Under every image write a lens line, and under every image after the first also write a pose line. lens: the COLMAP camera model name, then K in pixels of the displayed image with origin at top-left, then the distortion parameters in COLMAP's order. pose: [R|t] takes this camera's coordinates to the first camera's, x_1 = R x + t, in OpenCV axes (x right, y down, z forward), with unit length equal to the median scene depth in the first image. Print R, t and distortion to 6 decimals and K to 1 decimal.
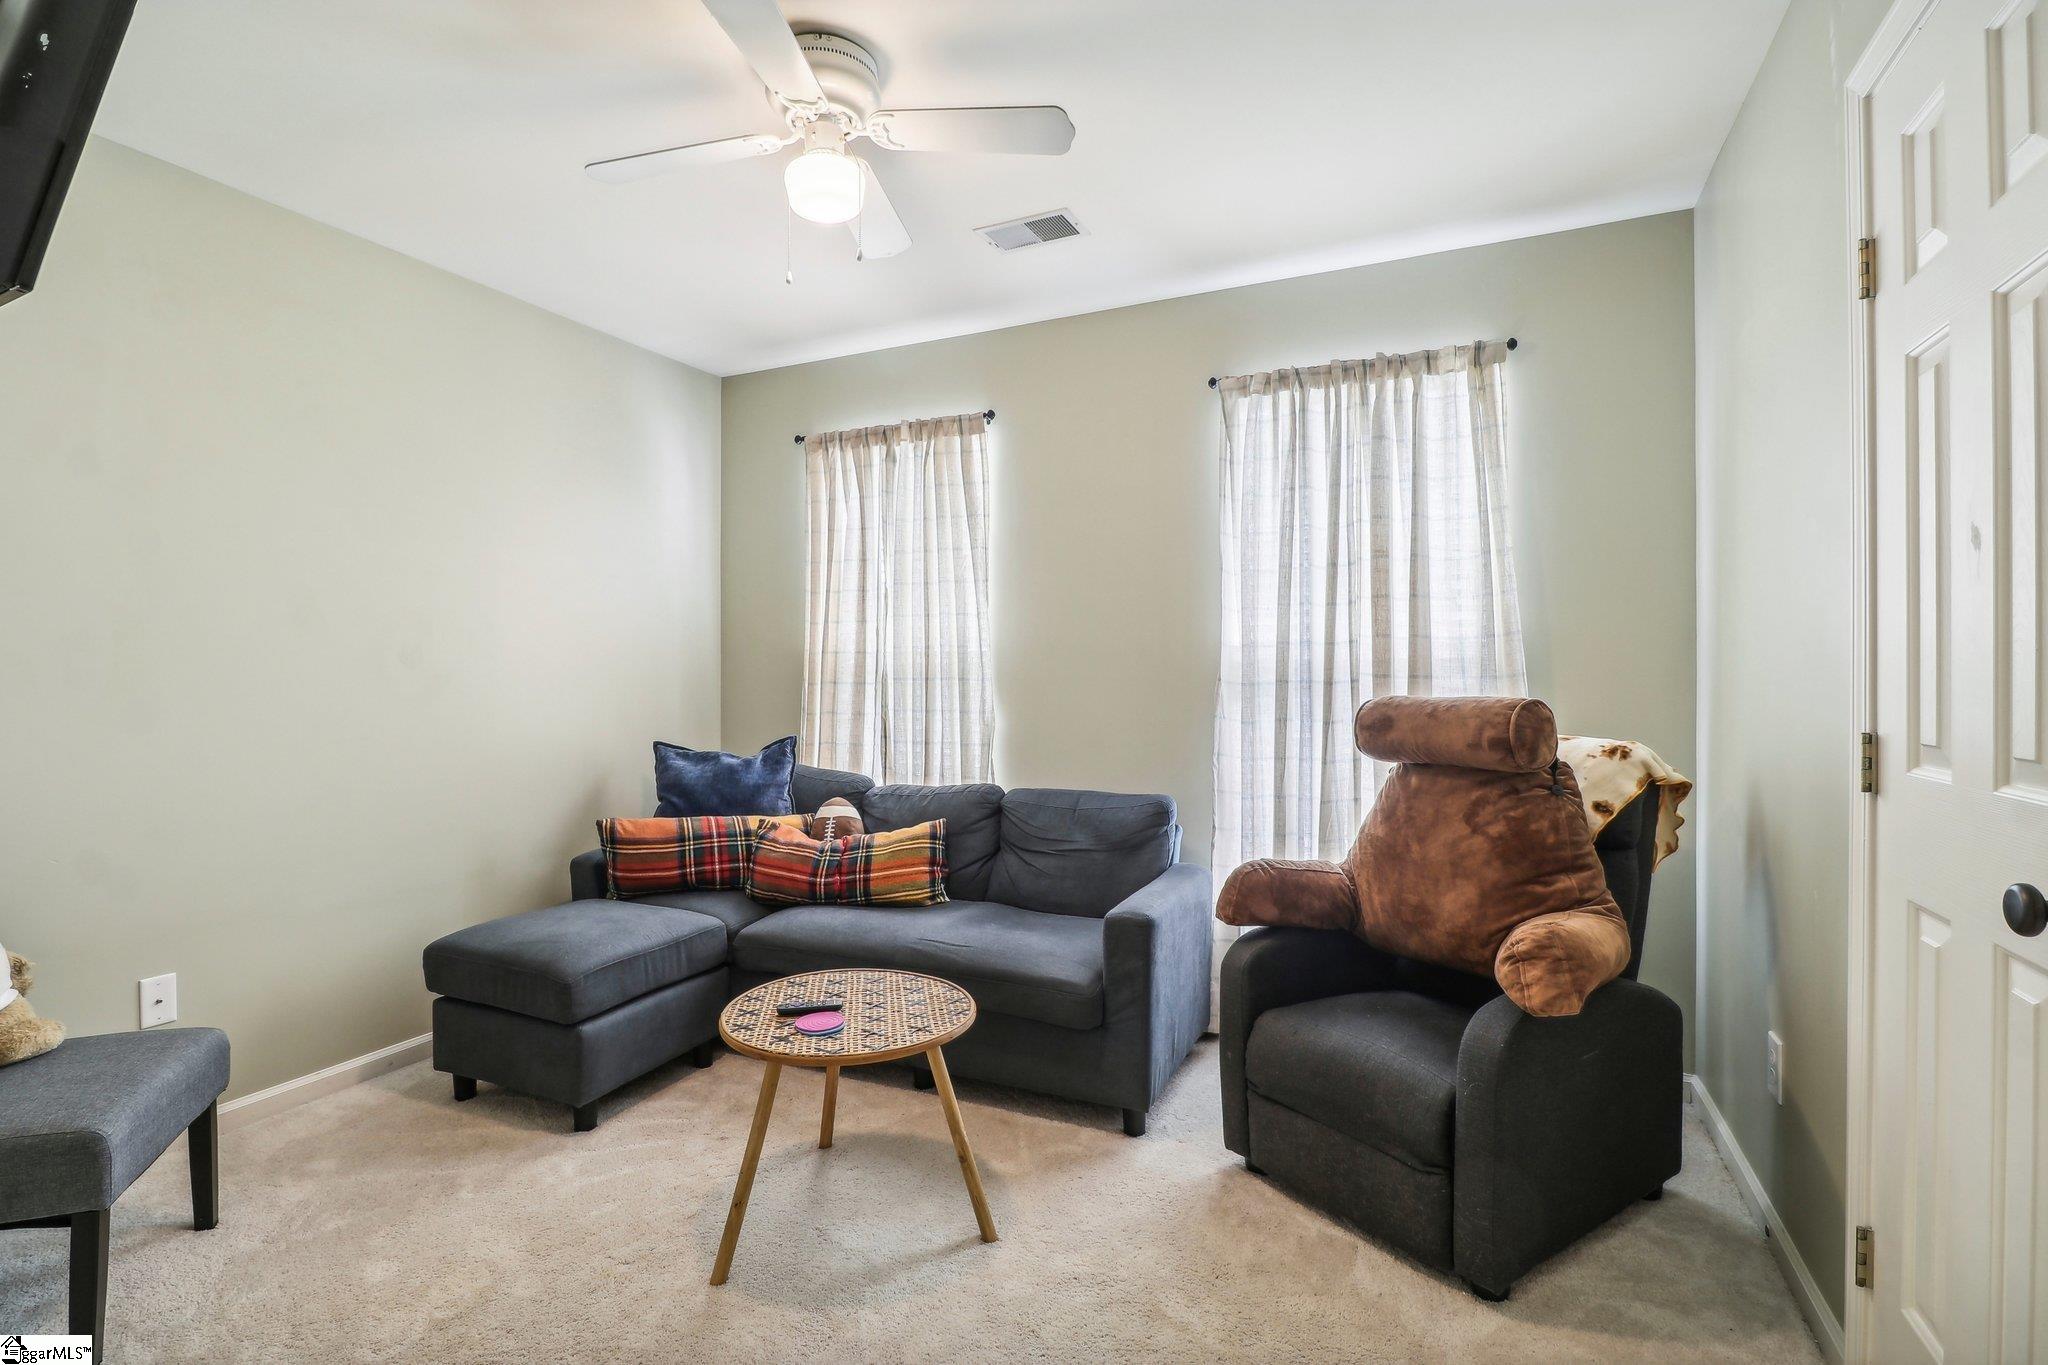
lens RADIAL K [[957.0, 0, 1011.7], [0, 957.0, 671.1], [0, 0, 1]] dist [-0.004273, -0.004279]
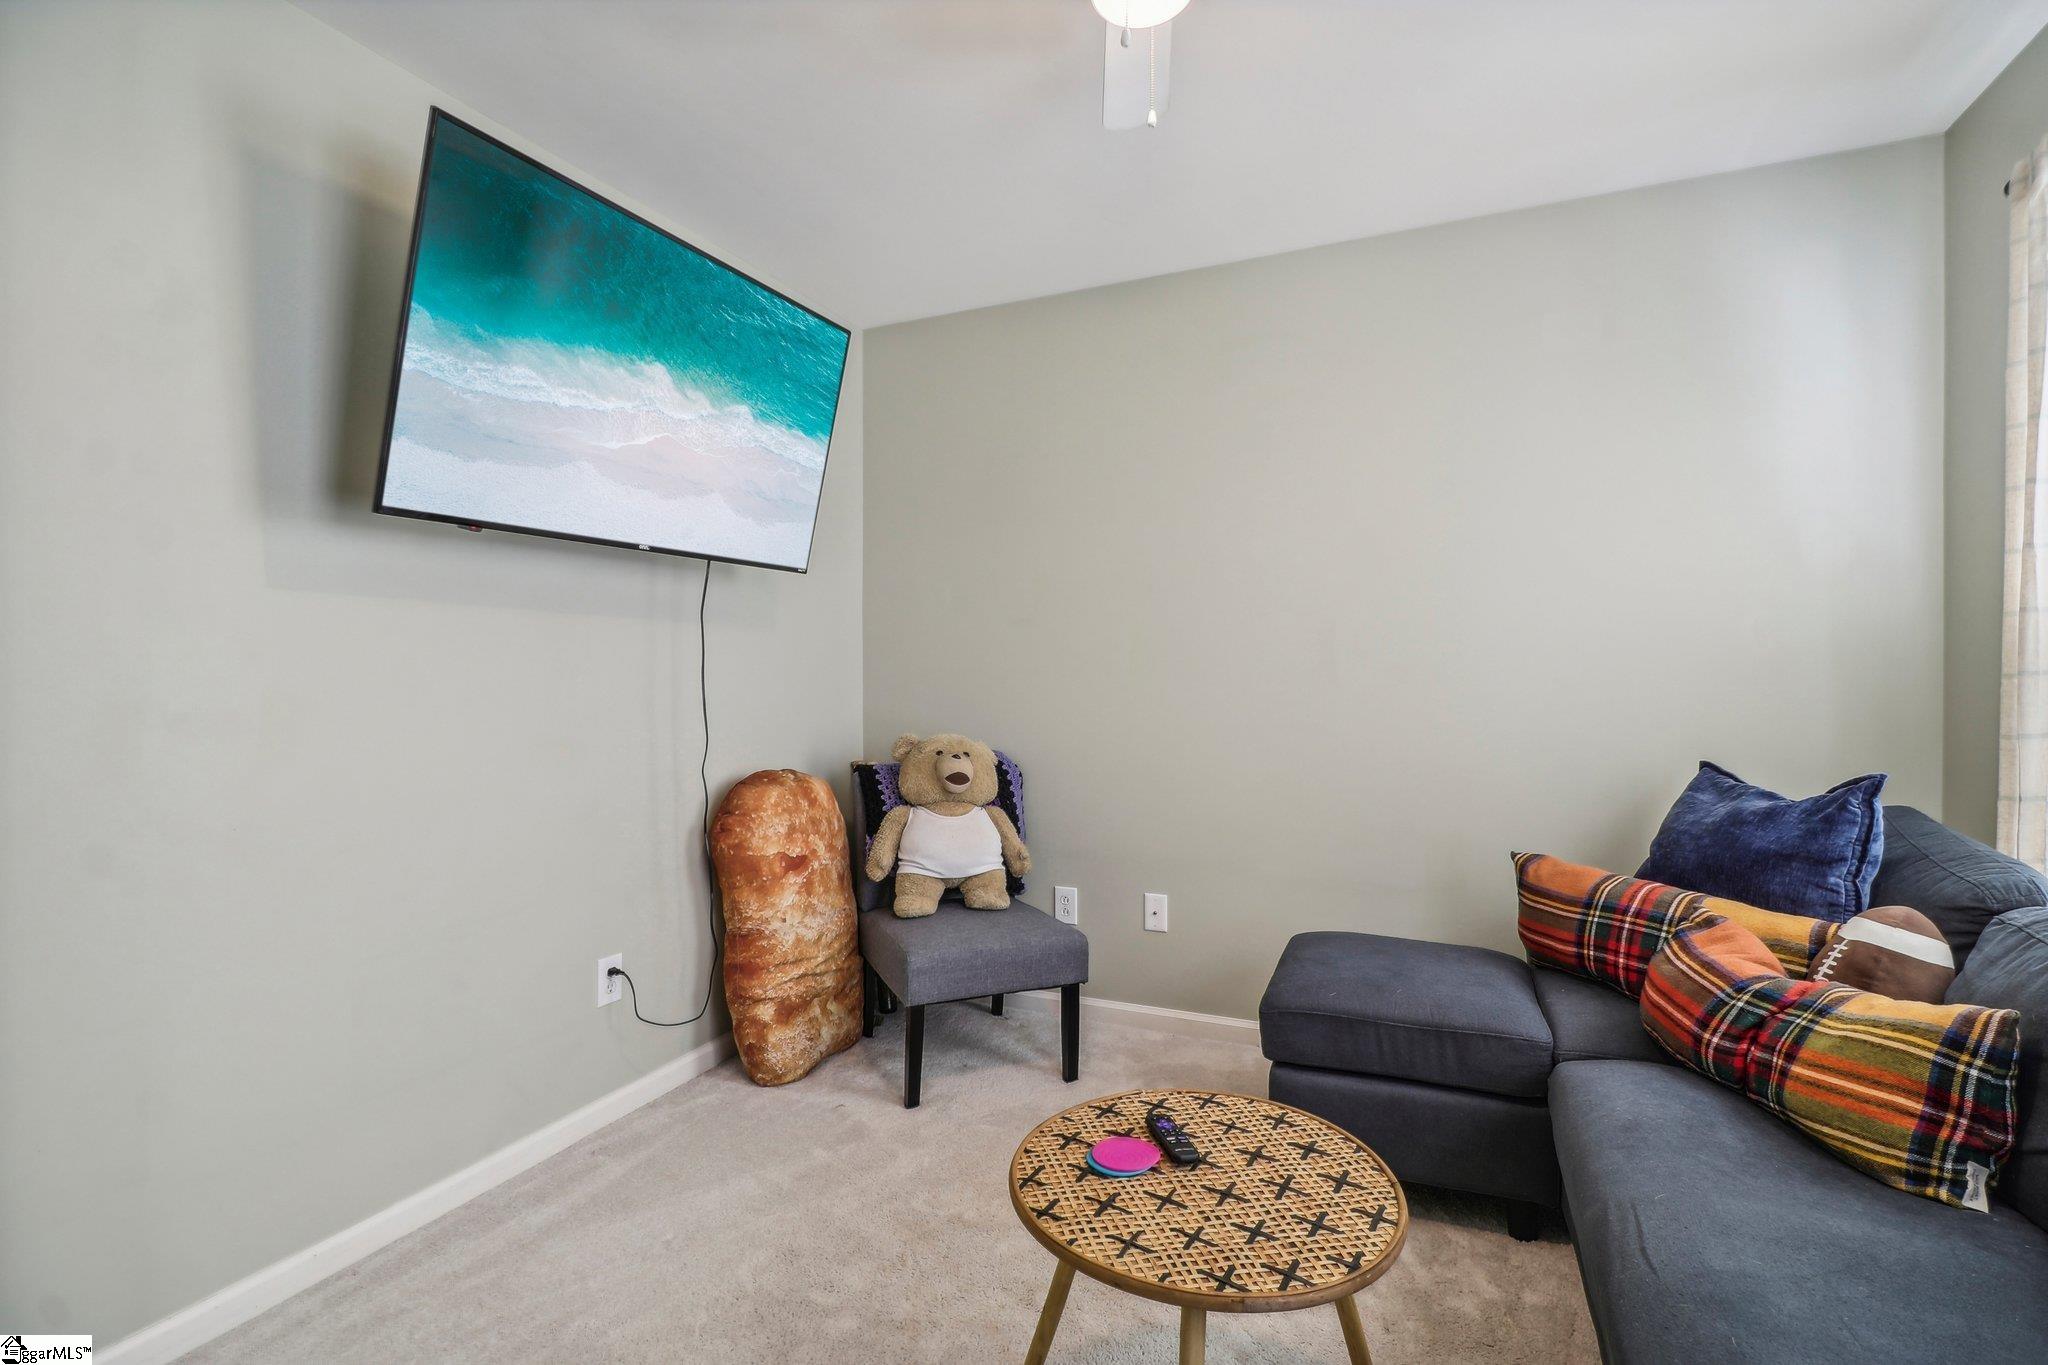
lens RADIAL K [[957.0, 0, 1028.4], [0, 957.0, 687.6], [0, 0, 1]] dist [-0.004273, -0.004279]
pose [[0.042912, 0.015541, -0.998958, 0.315169], [0.008664, 0.999836, 0.015927, 0.007570], [0.999041, -0.009338, 0.042771, 0.579772]]
